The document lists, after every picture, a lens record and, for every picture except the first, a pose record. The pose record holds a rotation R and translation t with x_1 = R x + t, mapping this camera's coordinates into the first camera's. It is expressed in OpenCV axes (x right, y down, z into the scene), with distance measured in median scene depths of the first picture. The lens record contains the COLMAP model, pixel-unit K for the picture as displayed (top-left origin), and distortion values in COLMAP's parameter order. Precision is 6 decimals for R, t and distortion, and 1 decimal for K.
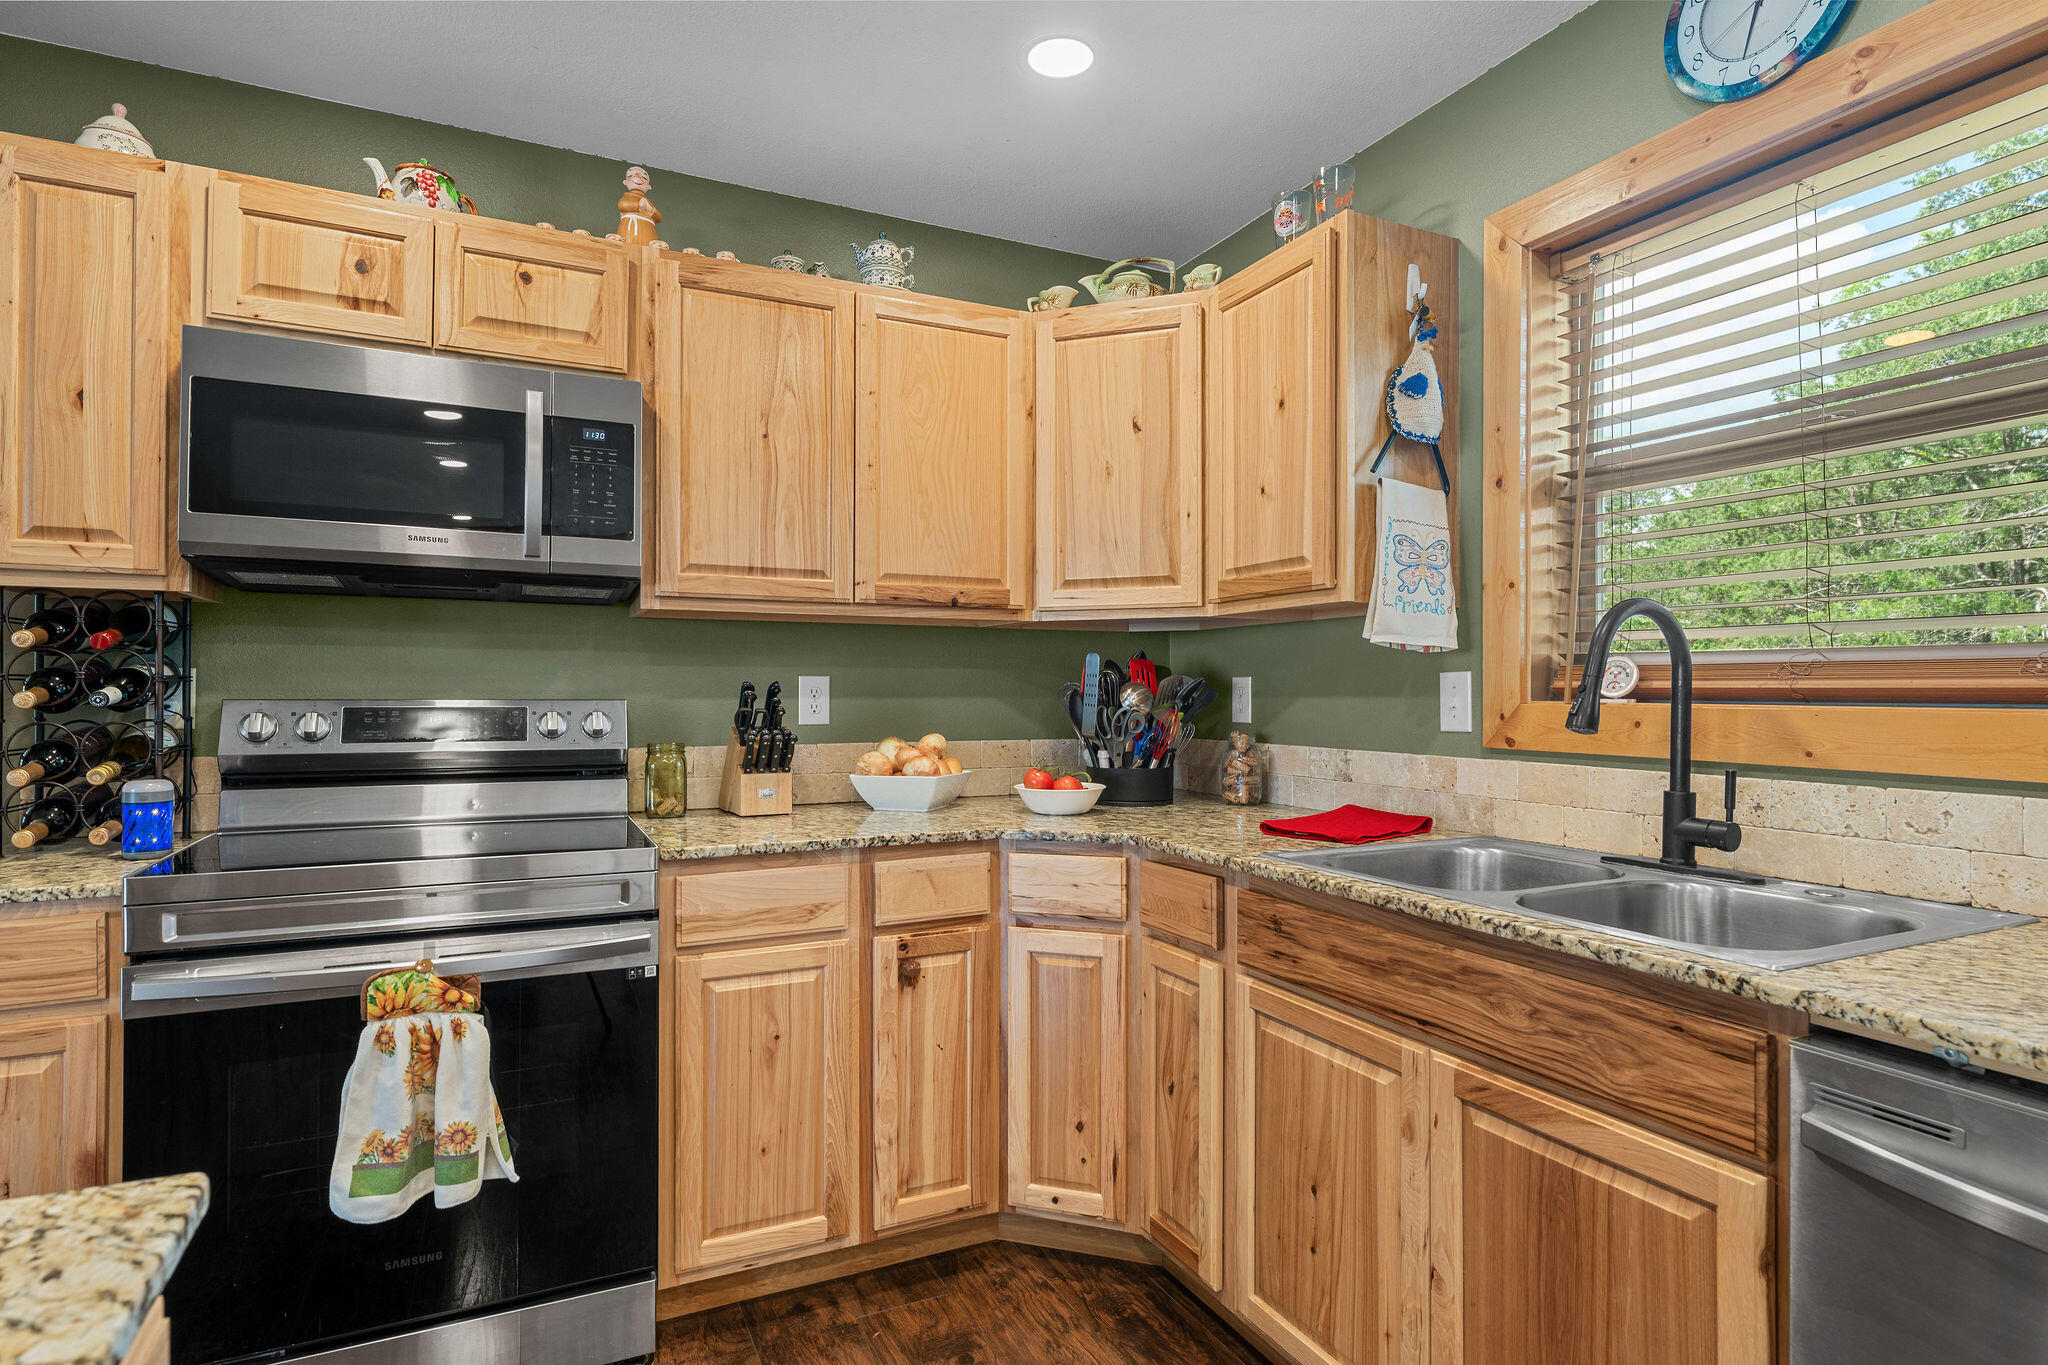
lens RADIAL K [[1052.0, 0, 1017.9], [0, 1052.0, 685.6], [0, 0, 1]] dist [-0.001629, -0.000341]
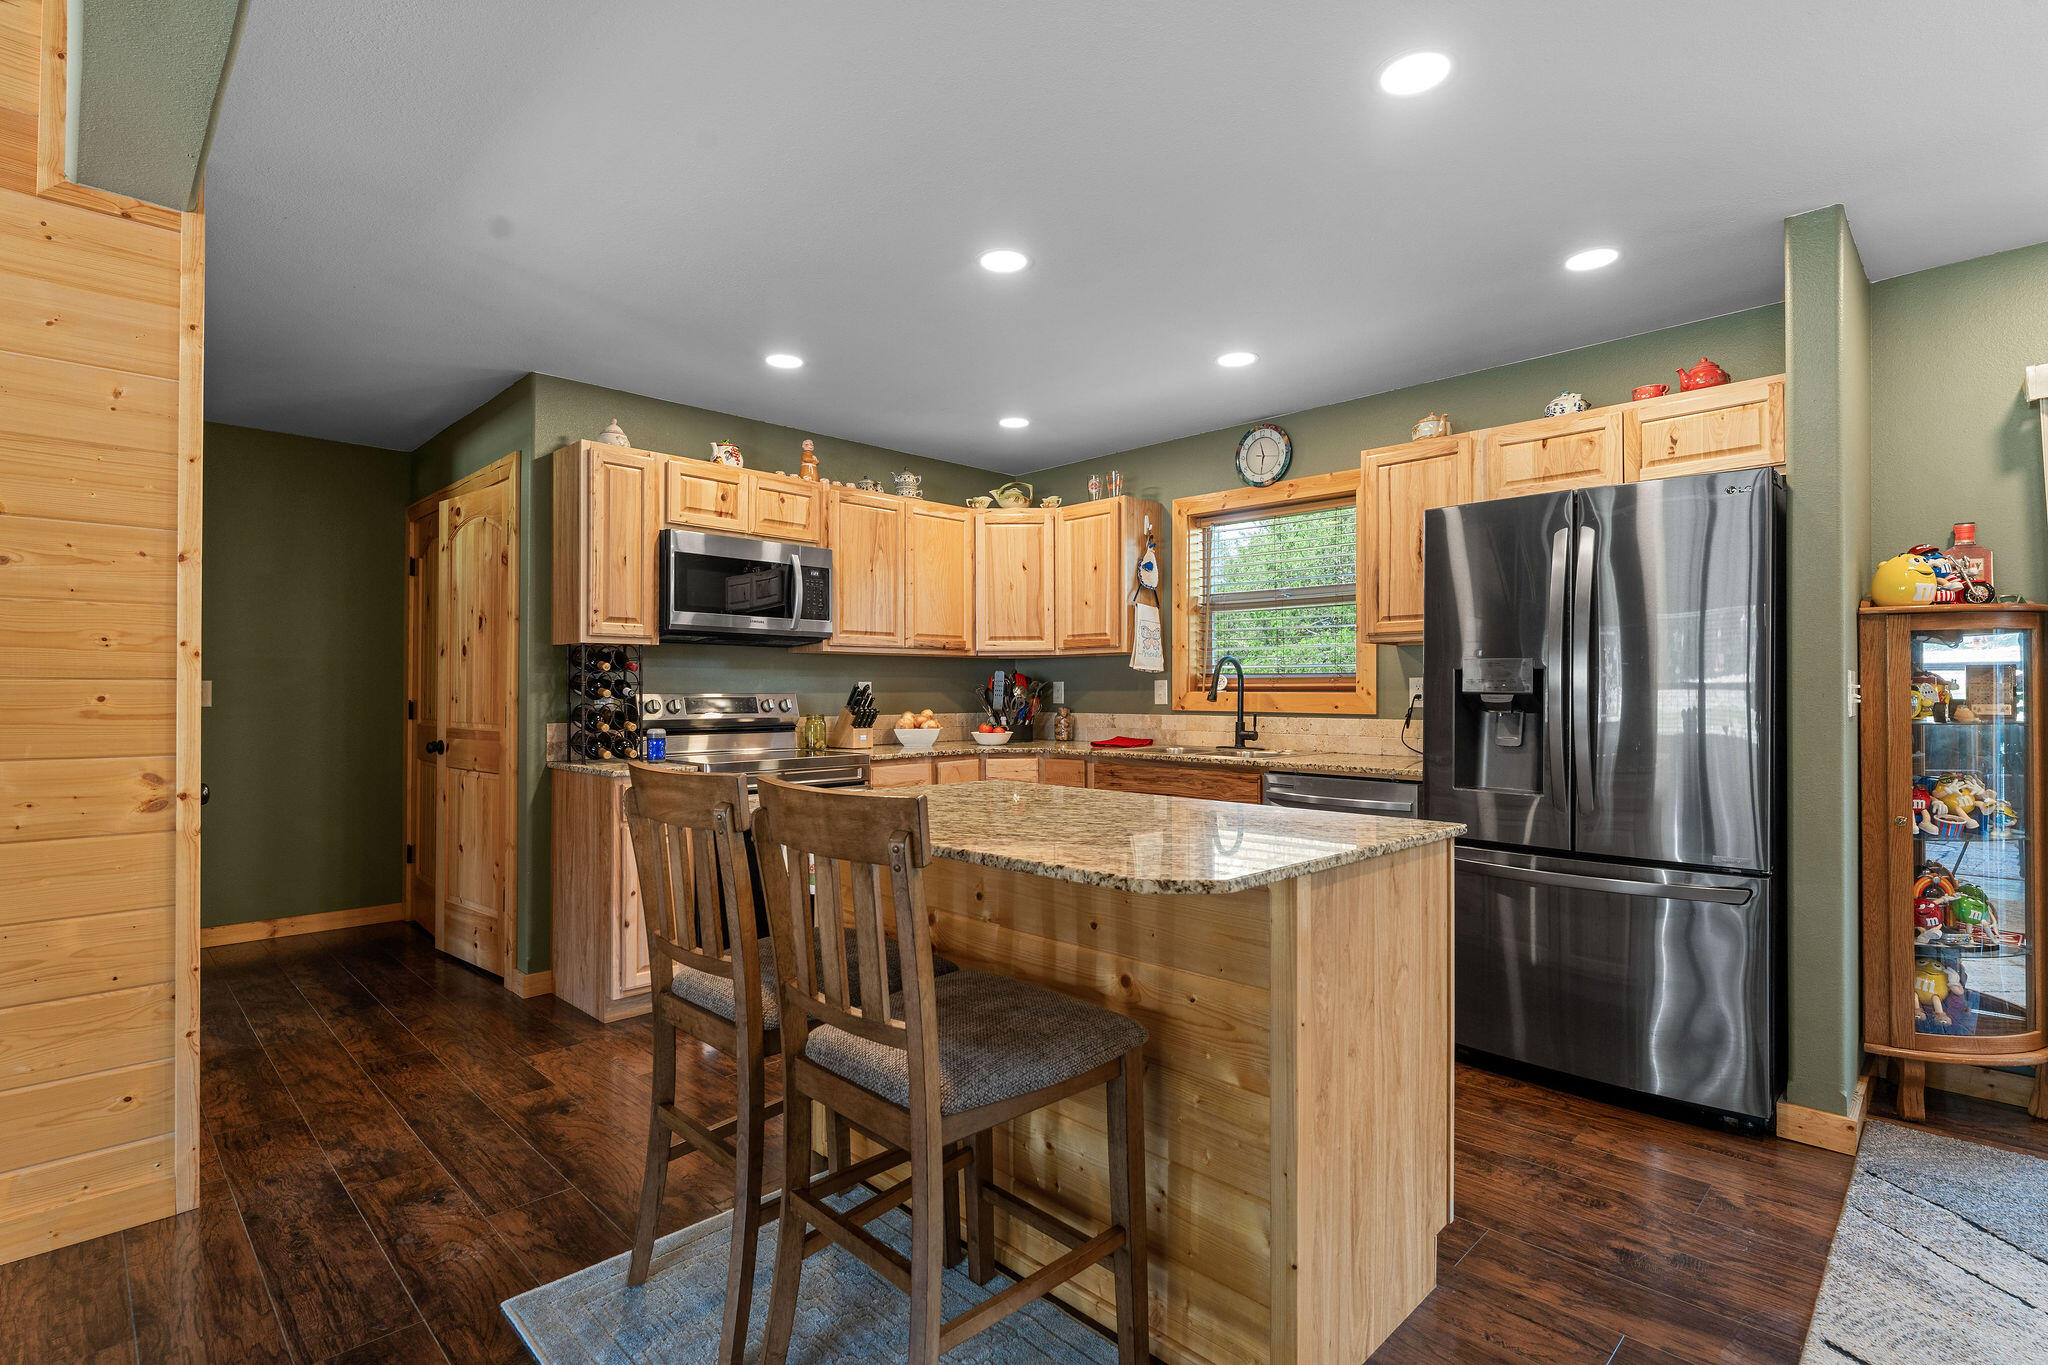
lens RADIAL K [[968.2, 0, 1016.4], [0, 968.2, 687.6], [0, 0, 1]] dist [-0.000637, -0.000377]
pose [[0.944173, -0.002479, 0.329441, -0.668366], [0.001761, 0.999995, 0.002477, -0.001981], [-0.329446, -0.001758, 0.944173, -1.057150]]
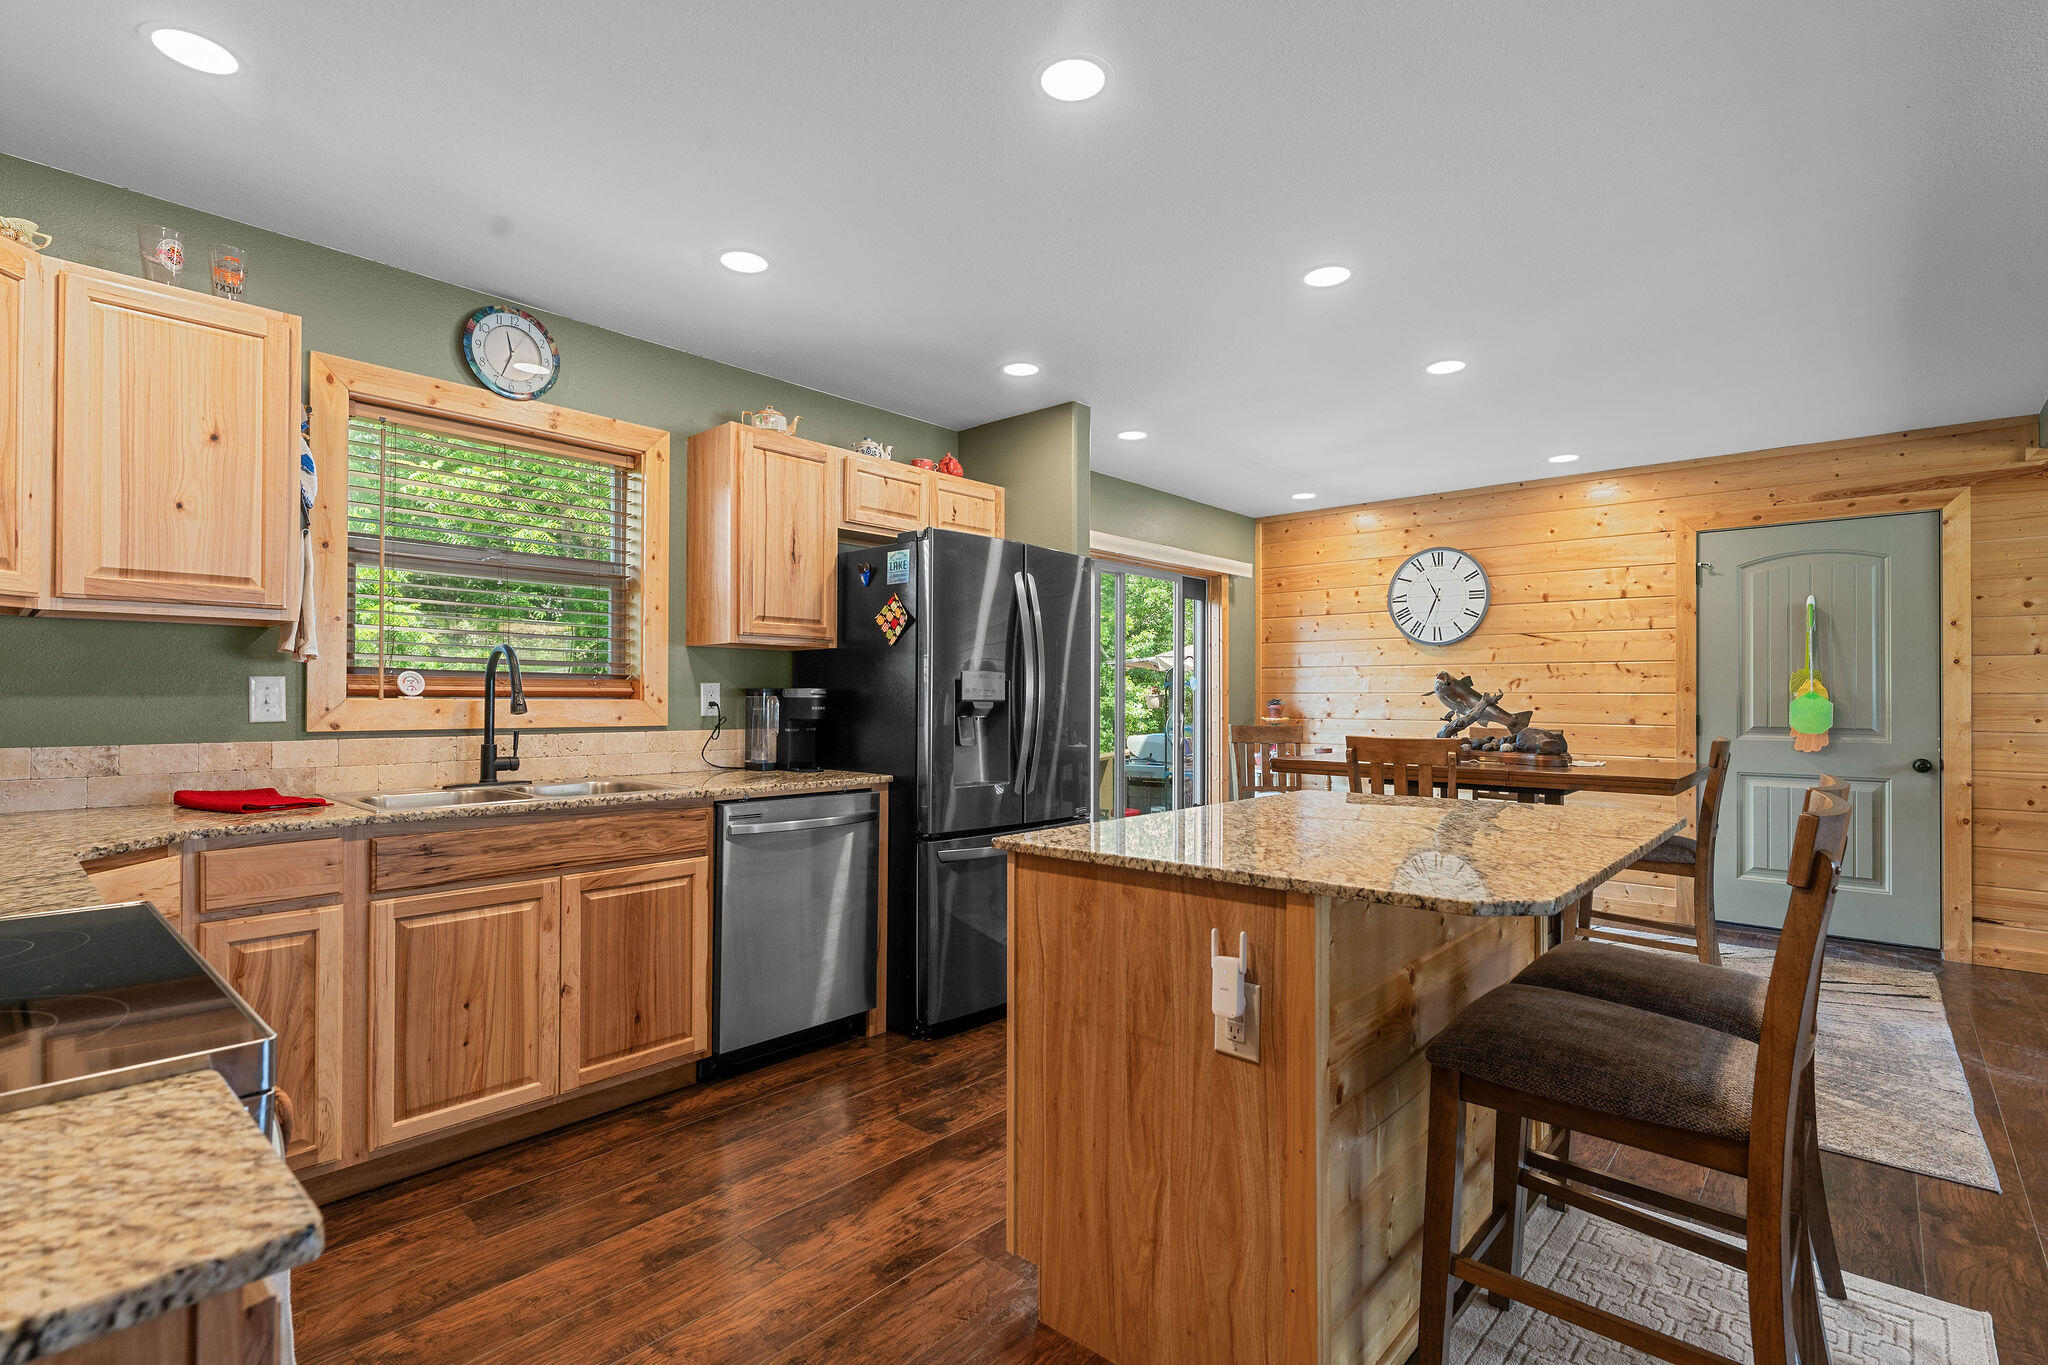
lens RADIAL K [[952.0, 0, 1022.1], [0, 952.0, 687.2], [0, 0, 1]] dist [0.000522, -0.000041]
pose [[-0.383596, 0.005092, 0.923487, -1.066884], [-0.010033, 0.999903, -0.009681, 0.002404], [-0.923447, -0.012979, -0.383507, 0.607138]]
